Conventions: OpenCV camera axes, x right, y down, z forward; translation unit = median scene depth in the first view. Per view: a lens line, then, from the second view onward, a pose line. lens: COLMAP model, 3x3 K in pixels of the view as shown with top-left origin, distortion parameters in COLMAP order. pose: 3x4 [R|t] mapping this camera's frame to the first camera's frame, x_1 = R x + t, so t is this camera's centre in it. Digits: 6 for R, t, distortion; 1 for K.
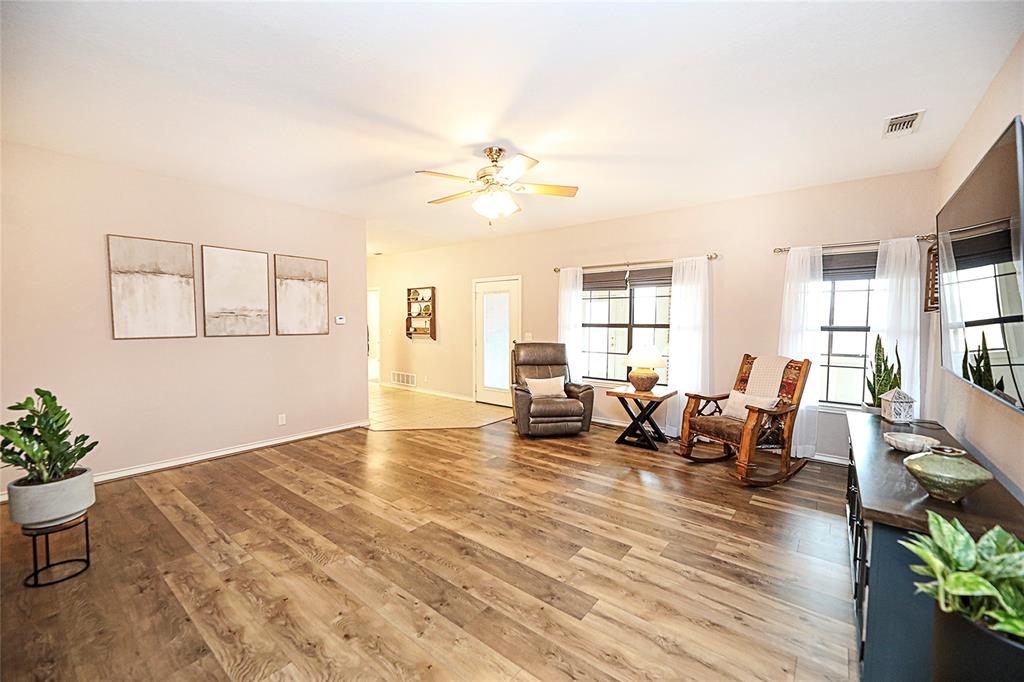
lens RADIAL K [[413.1, 0, 511.3], [0, 413.1, 343.1], [0, 0, 1]] dist [-0.002398, -0.000842]
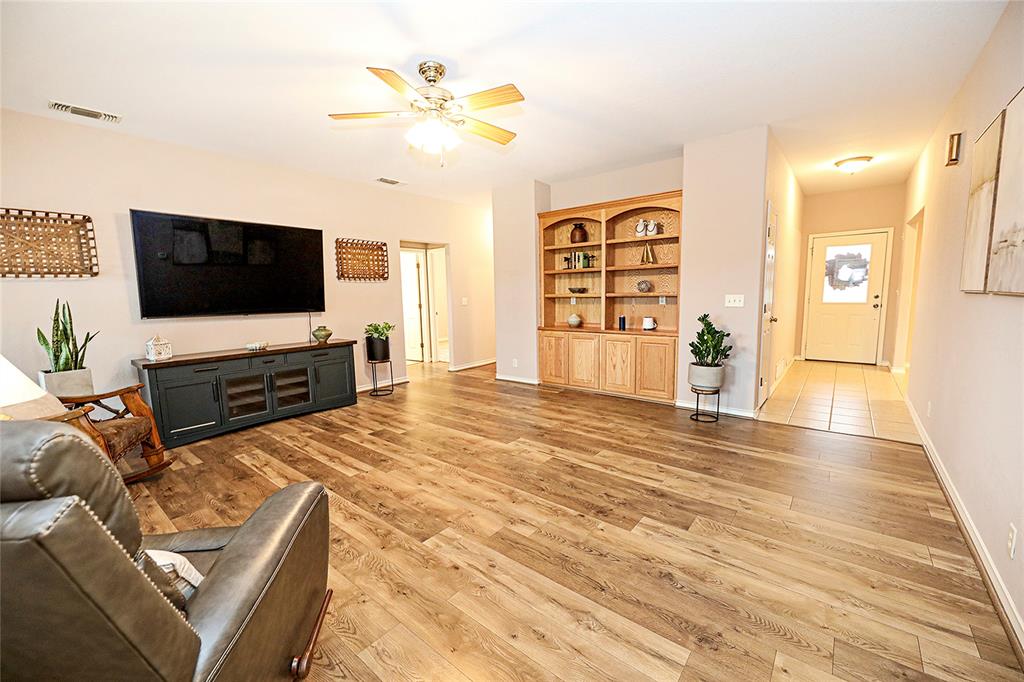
lens RADIAL K [[413.1, 0, 506.7], [0, 413.1, 344.0], [0, 0, 1]] dist [-0.002398, -0.000842]
pose [[-0.999645, 0.014016, 0.022638, -0.228979], [0.017840, 0.983745, 0.178684, -0.078496], [-0.019765, 0.179025, -0.983646, 2.196934]]
